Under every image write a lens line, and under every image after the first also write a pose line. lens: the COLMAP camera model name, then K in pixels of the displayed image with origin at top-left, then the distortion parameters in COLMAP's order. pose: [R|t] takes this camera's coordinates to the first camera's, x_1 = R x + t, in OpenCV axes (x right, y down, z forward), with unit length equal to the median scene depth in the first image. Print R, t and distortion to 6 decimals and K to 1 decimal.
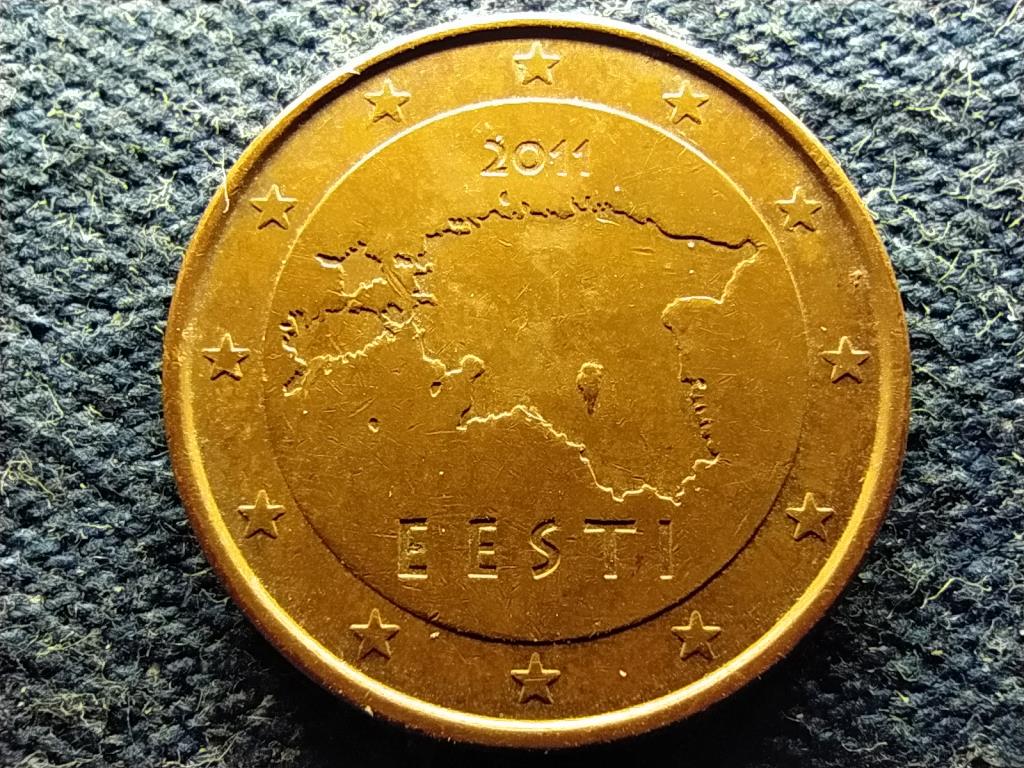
lens RADIAL K [[478.9, 0, 500.8], [0, 478.9, 410.0], [0, 0, 1]] dist [0.001751, -0.006627]
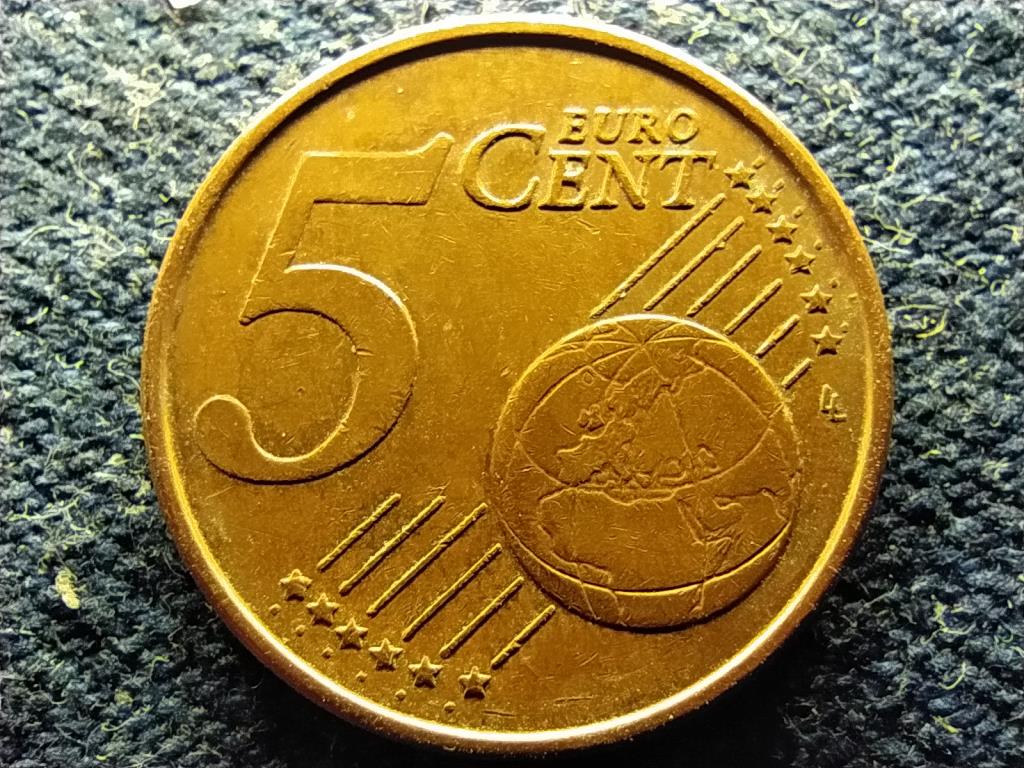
lens RADIAL K [[478.9, 0, 514.1], [0, 478.9, 426.0], [0, 0, 1]] dist [0.001751, -0.006627]
pose [[0.999834, 0.018028, 0.002771, 0.342493], [-0.018031, 0.999837, 0.001027, 0.488832], [-0.002752, -0.001076, 0.999996, -0.024631]]
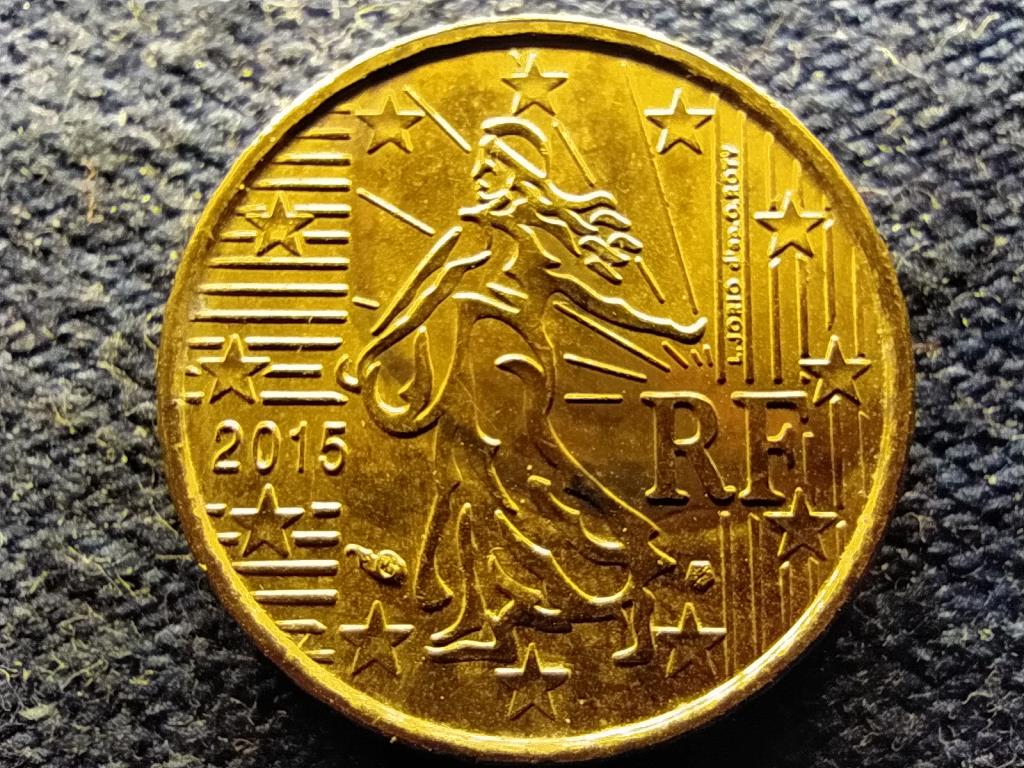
lens RADIAL K [[478.9, 0, 534.4], [0, 478.9, 399.6], [0, 0, 1]] dist [0.001751, -0.006627]
pose [[0.999931, 0.010393, 0.005456, 0.653625], [-0.010331, 0.999883, -0.011295, -0.141432], [-0.005573, 0.011238, 0.999921, 0.076390]]
